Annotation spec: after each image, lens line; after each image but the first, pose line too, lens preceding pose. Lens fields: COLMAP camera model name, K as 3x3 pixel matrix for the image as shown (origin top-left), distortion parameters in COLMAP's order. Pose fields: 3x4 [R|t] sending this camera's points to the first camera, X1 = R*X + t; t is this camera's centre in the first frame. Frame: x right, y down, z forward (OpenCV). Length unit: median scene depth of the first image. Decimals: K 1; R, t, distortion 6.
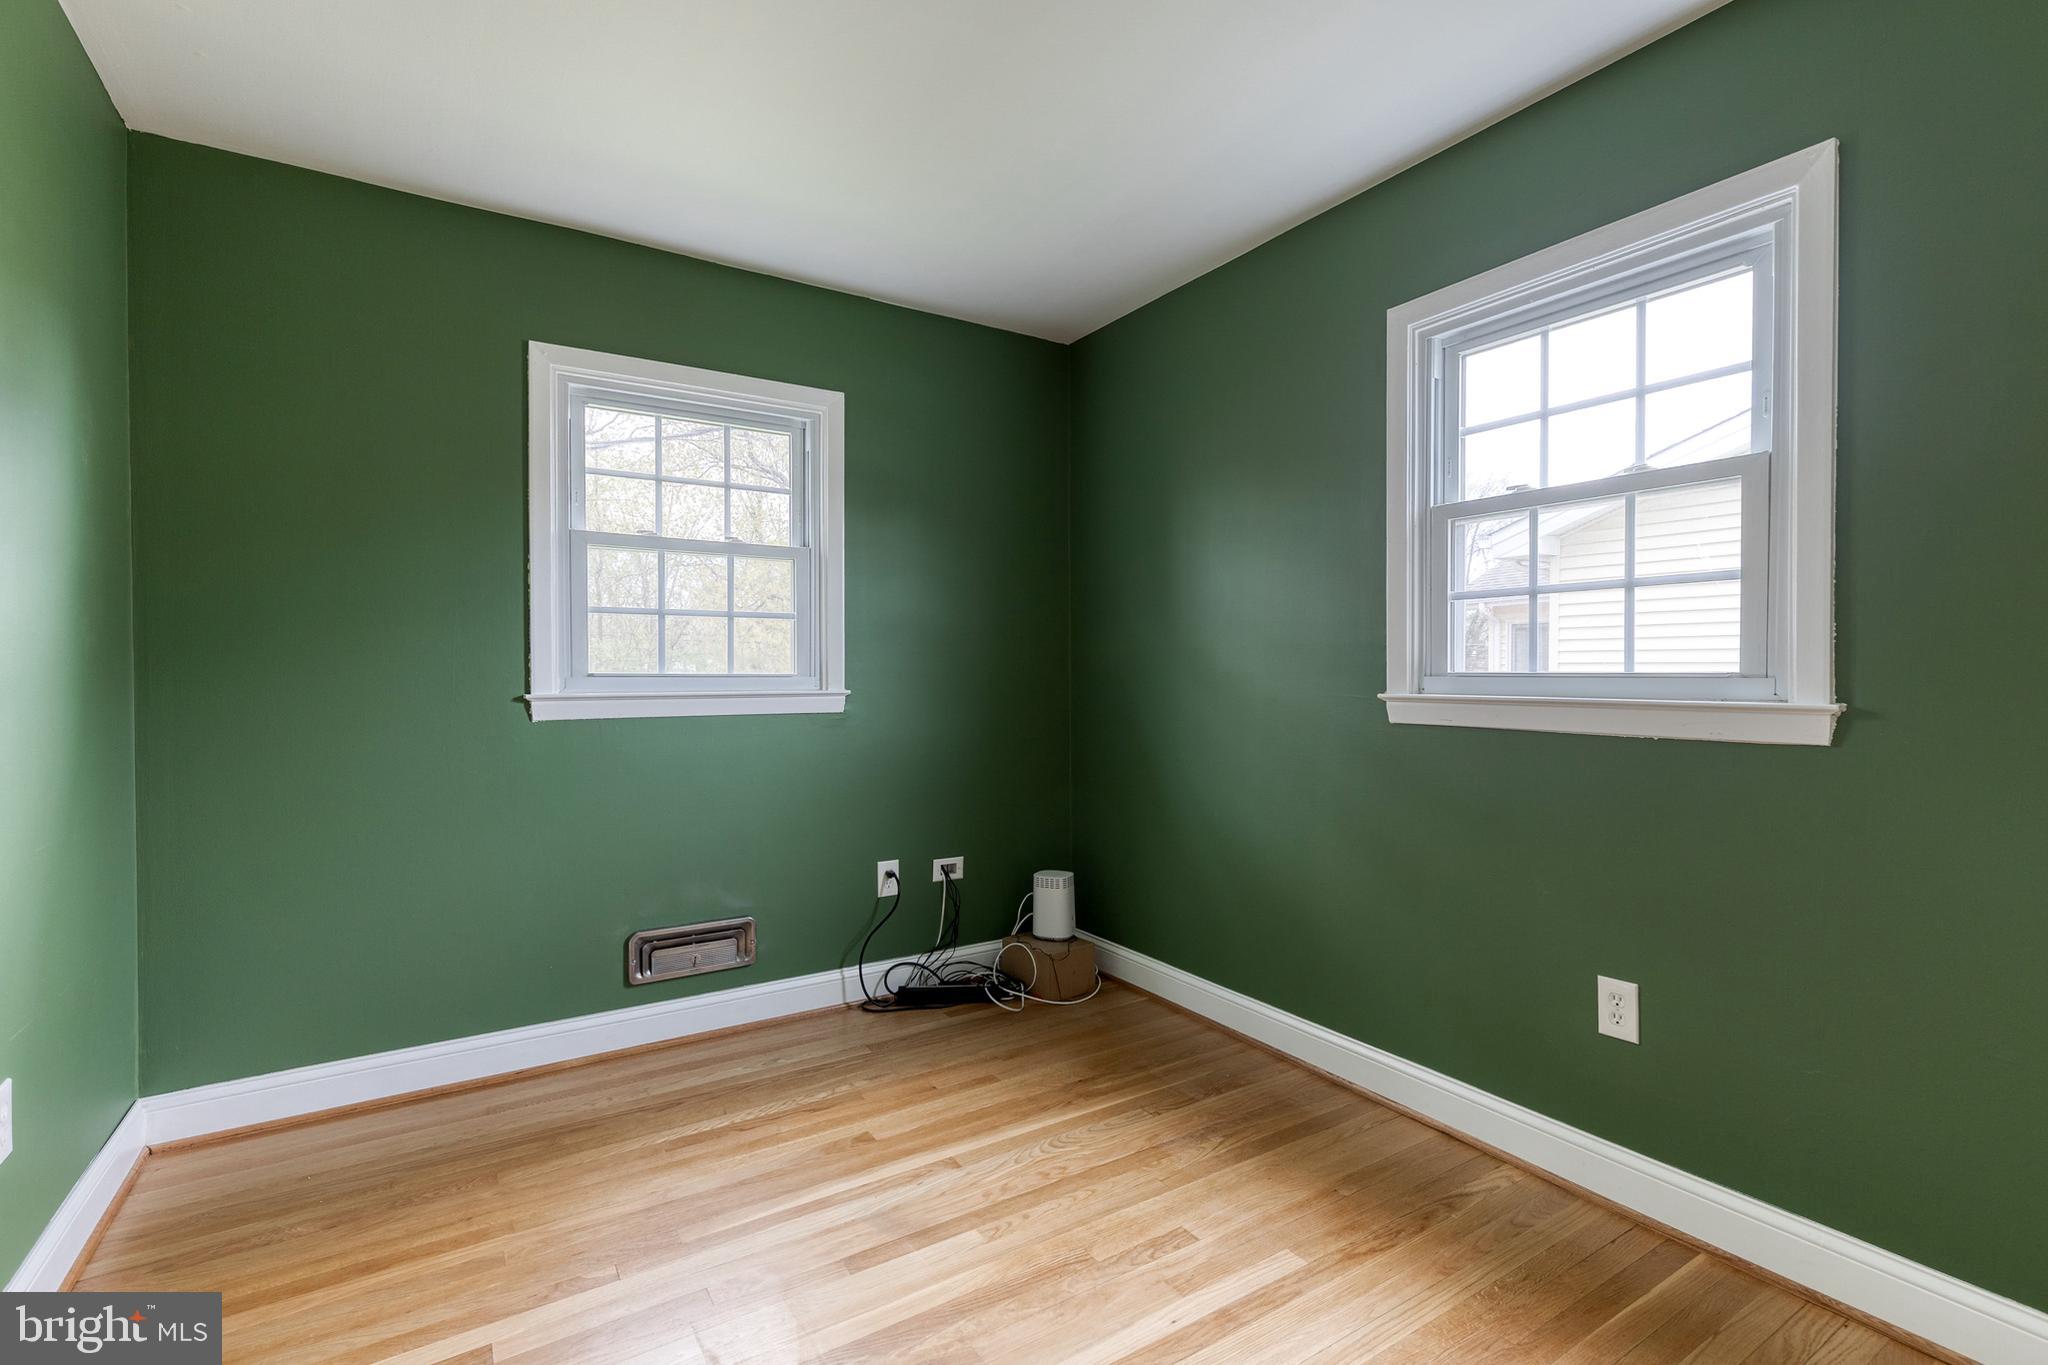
lens RADIAL K [[939.1, 0, 1035.0], [0, 939.1, 693.6], [0, 0, 1]] dist [0.014637, -0.006764]
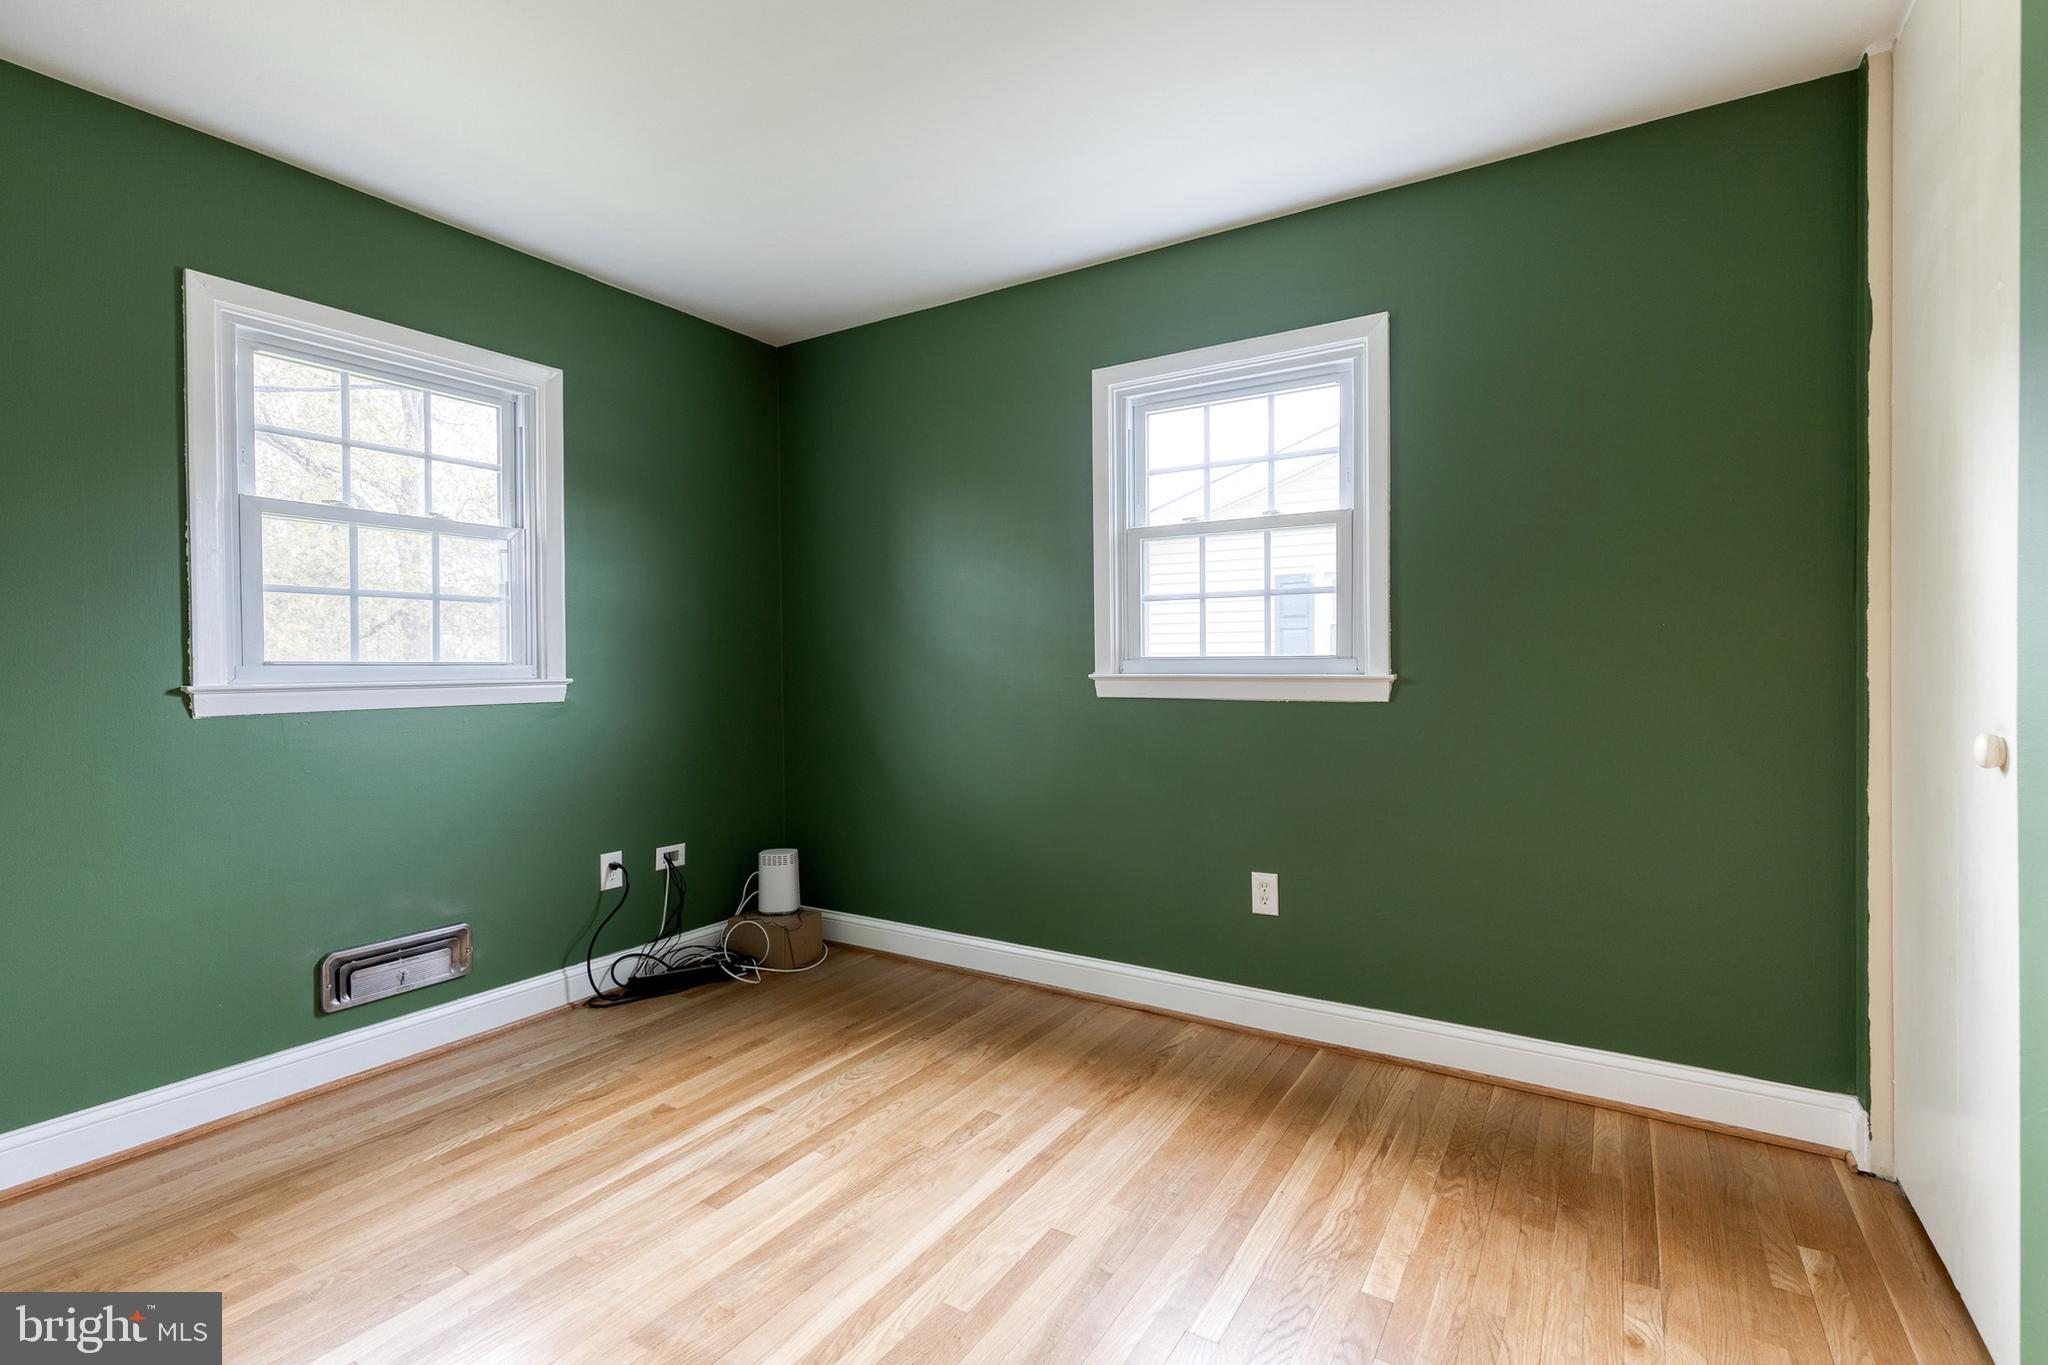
lens RADIAL K [[938.1, 0, 1035.5], [0, 938.1, 686.1], [0, 0, 1]] dist [0.011840, -0.000085]
pose [[0.904877, -0.015341, 0.425397, -0.230864], [0.015147, 0.999878, 0.003839, 0.009946], [-0.425404, 0.002970, 0.904999, -0.102774]]
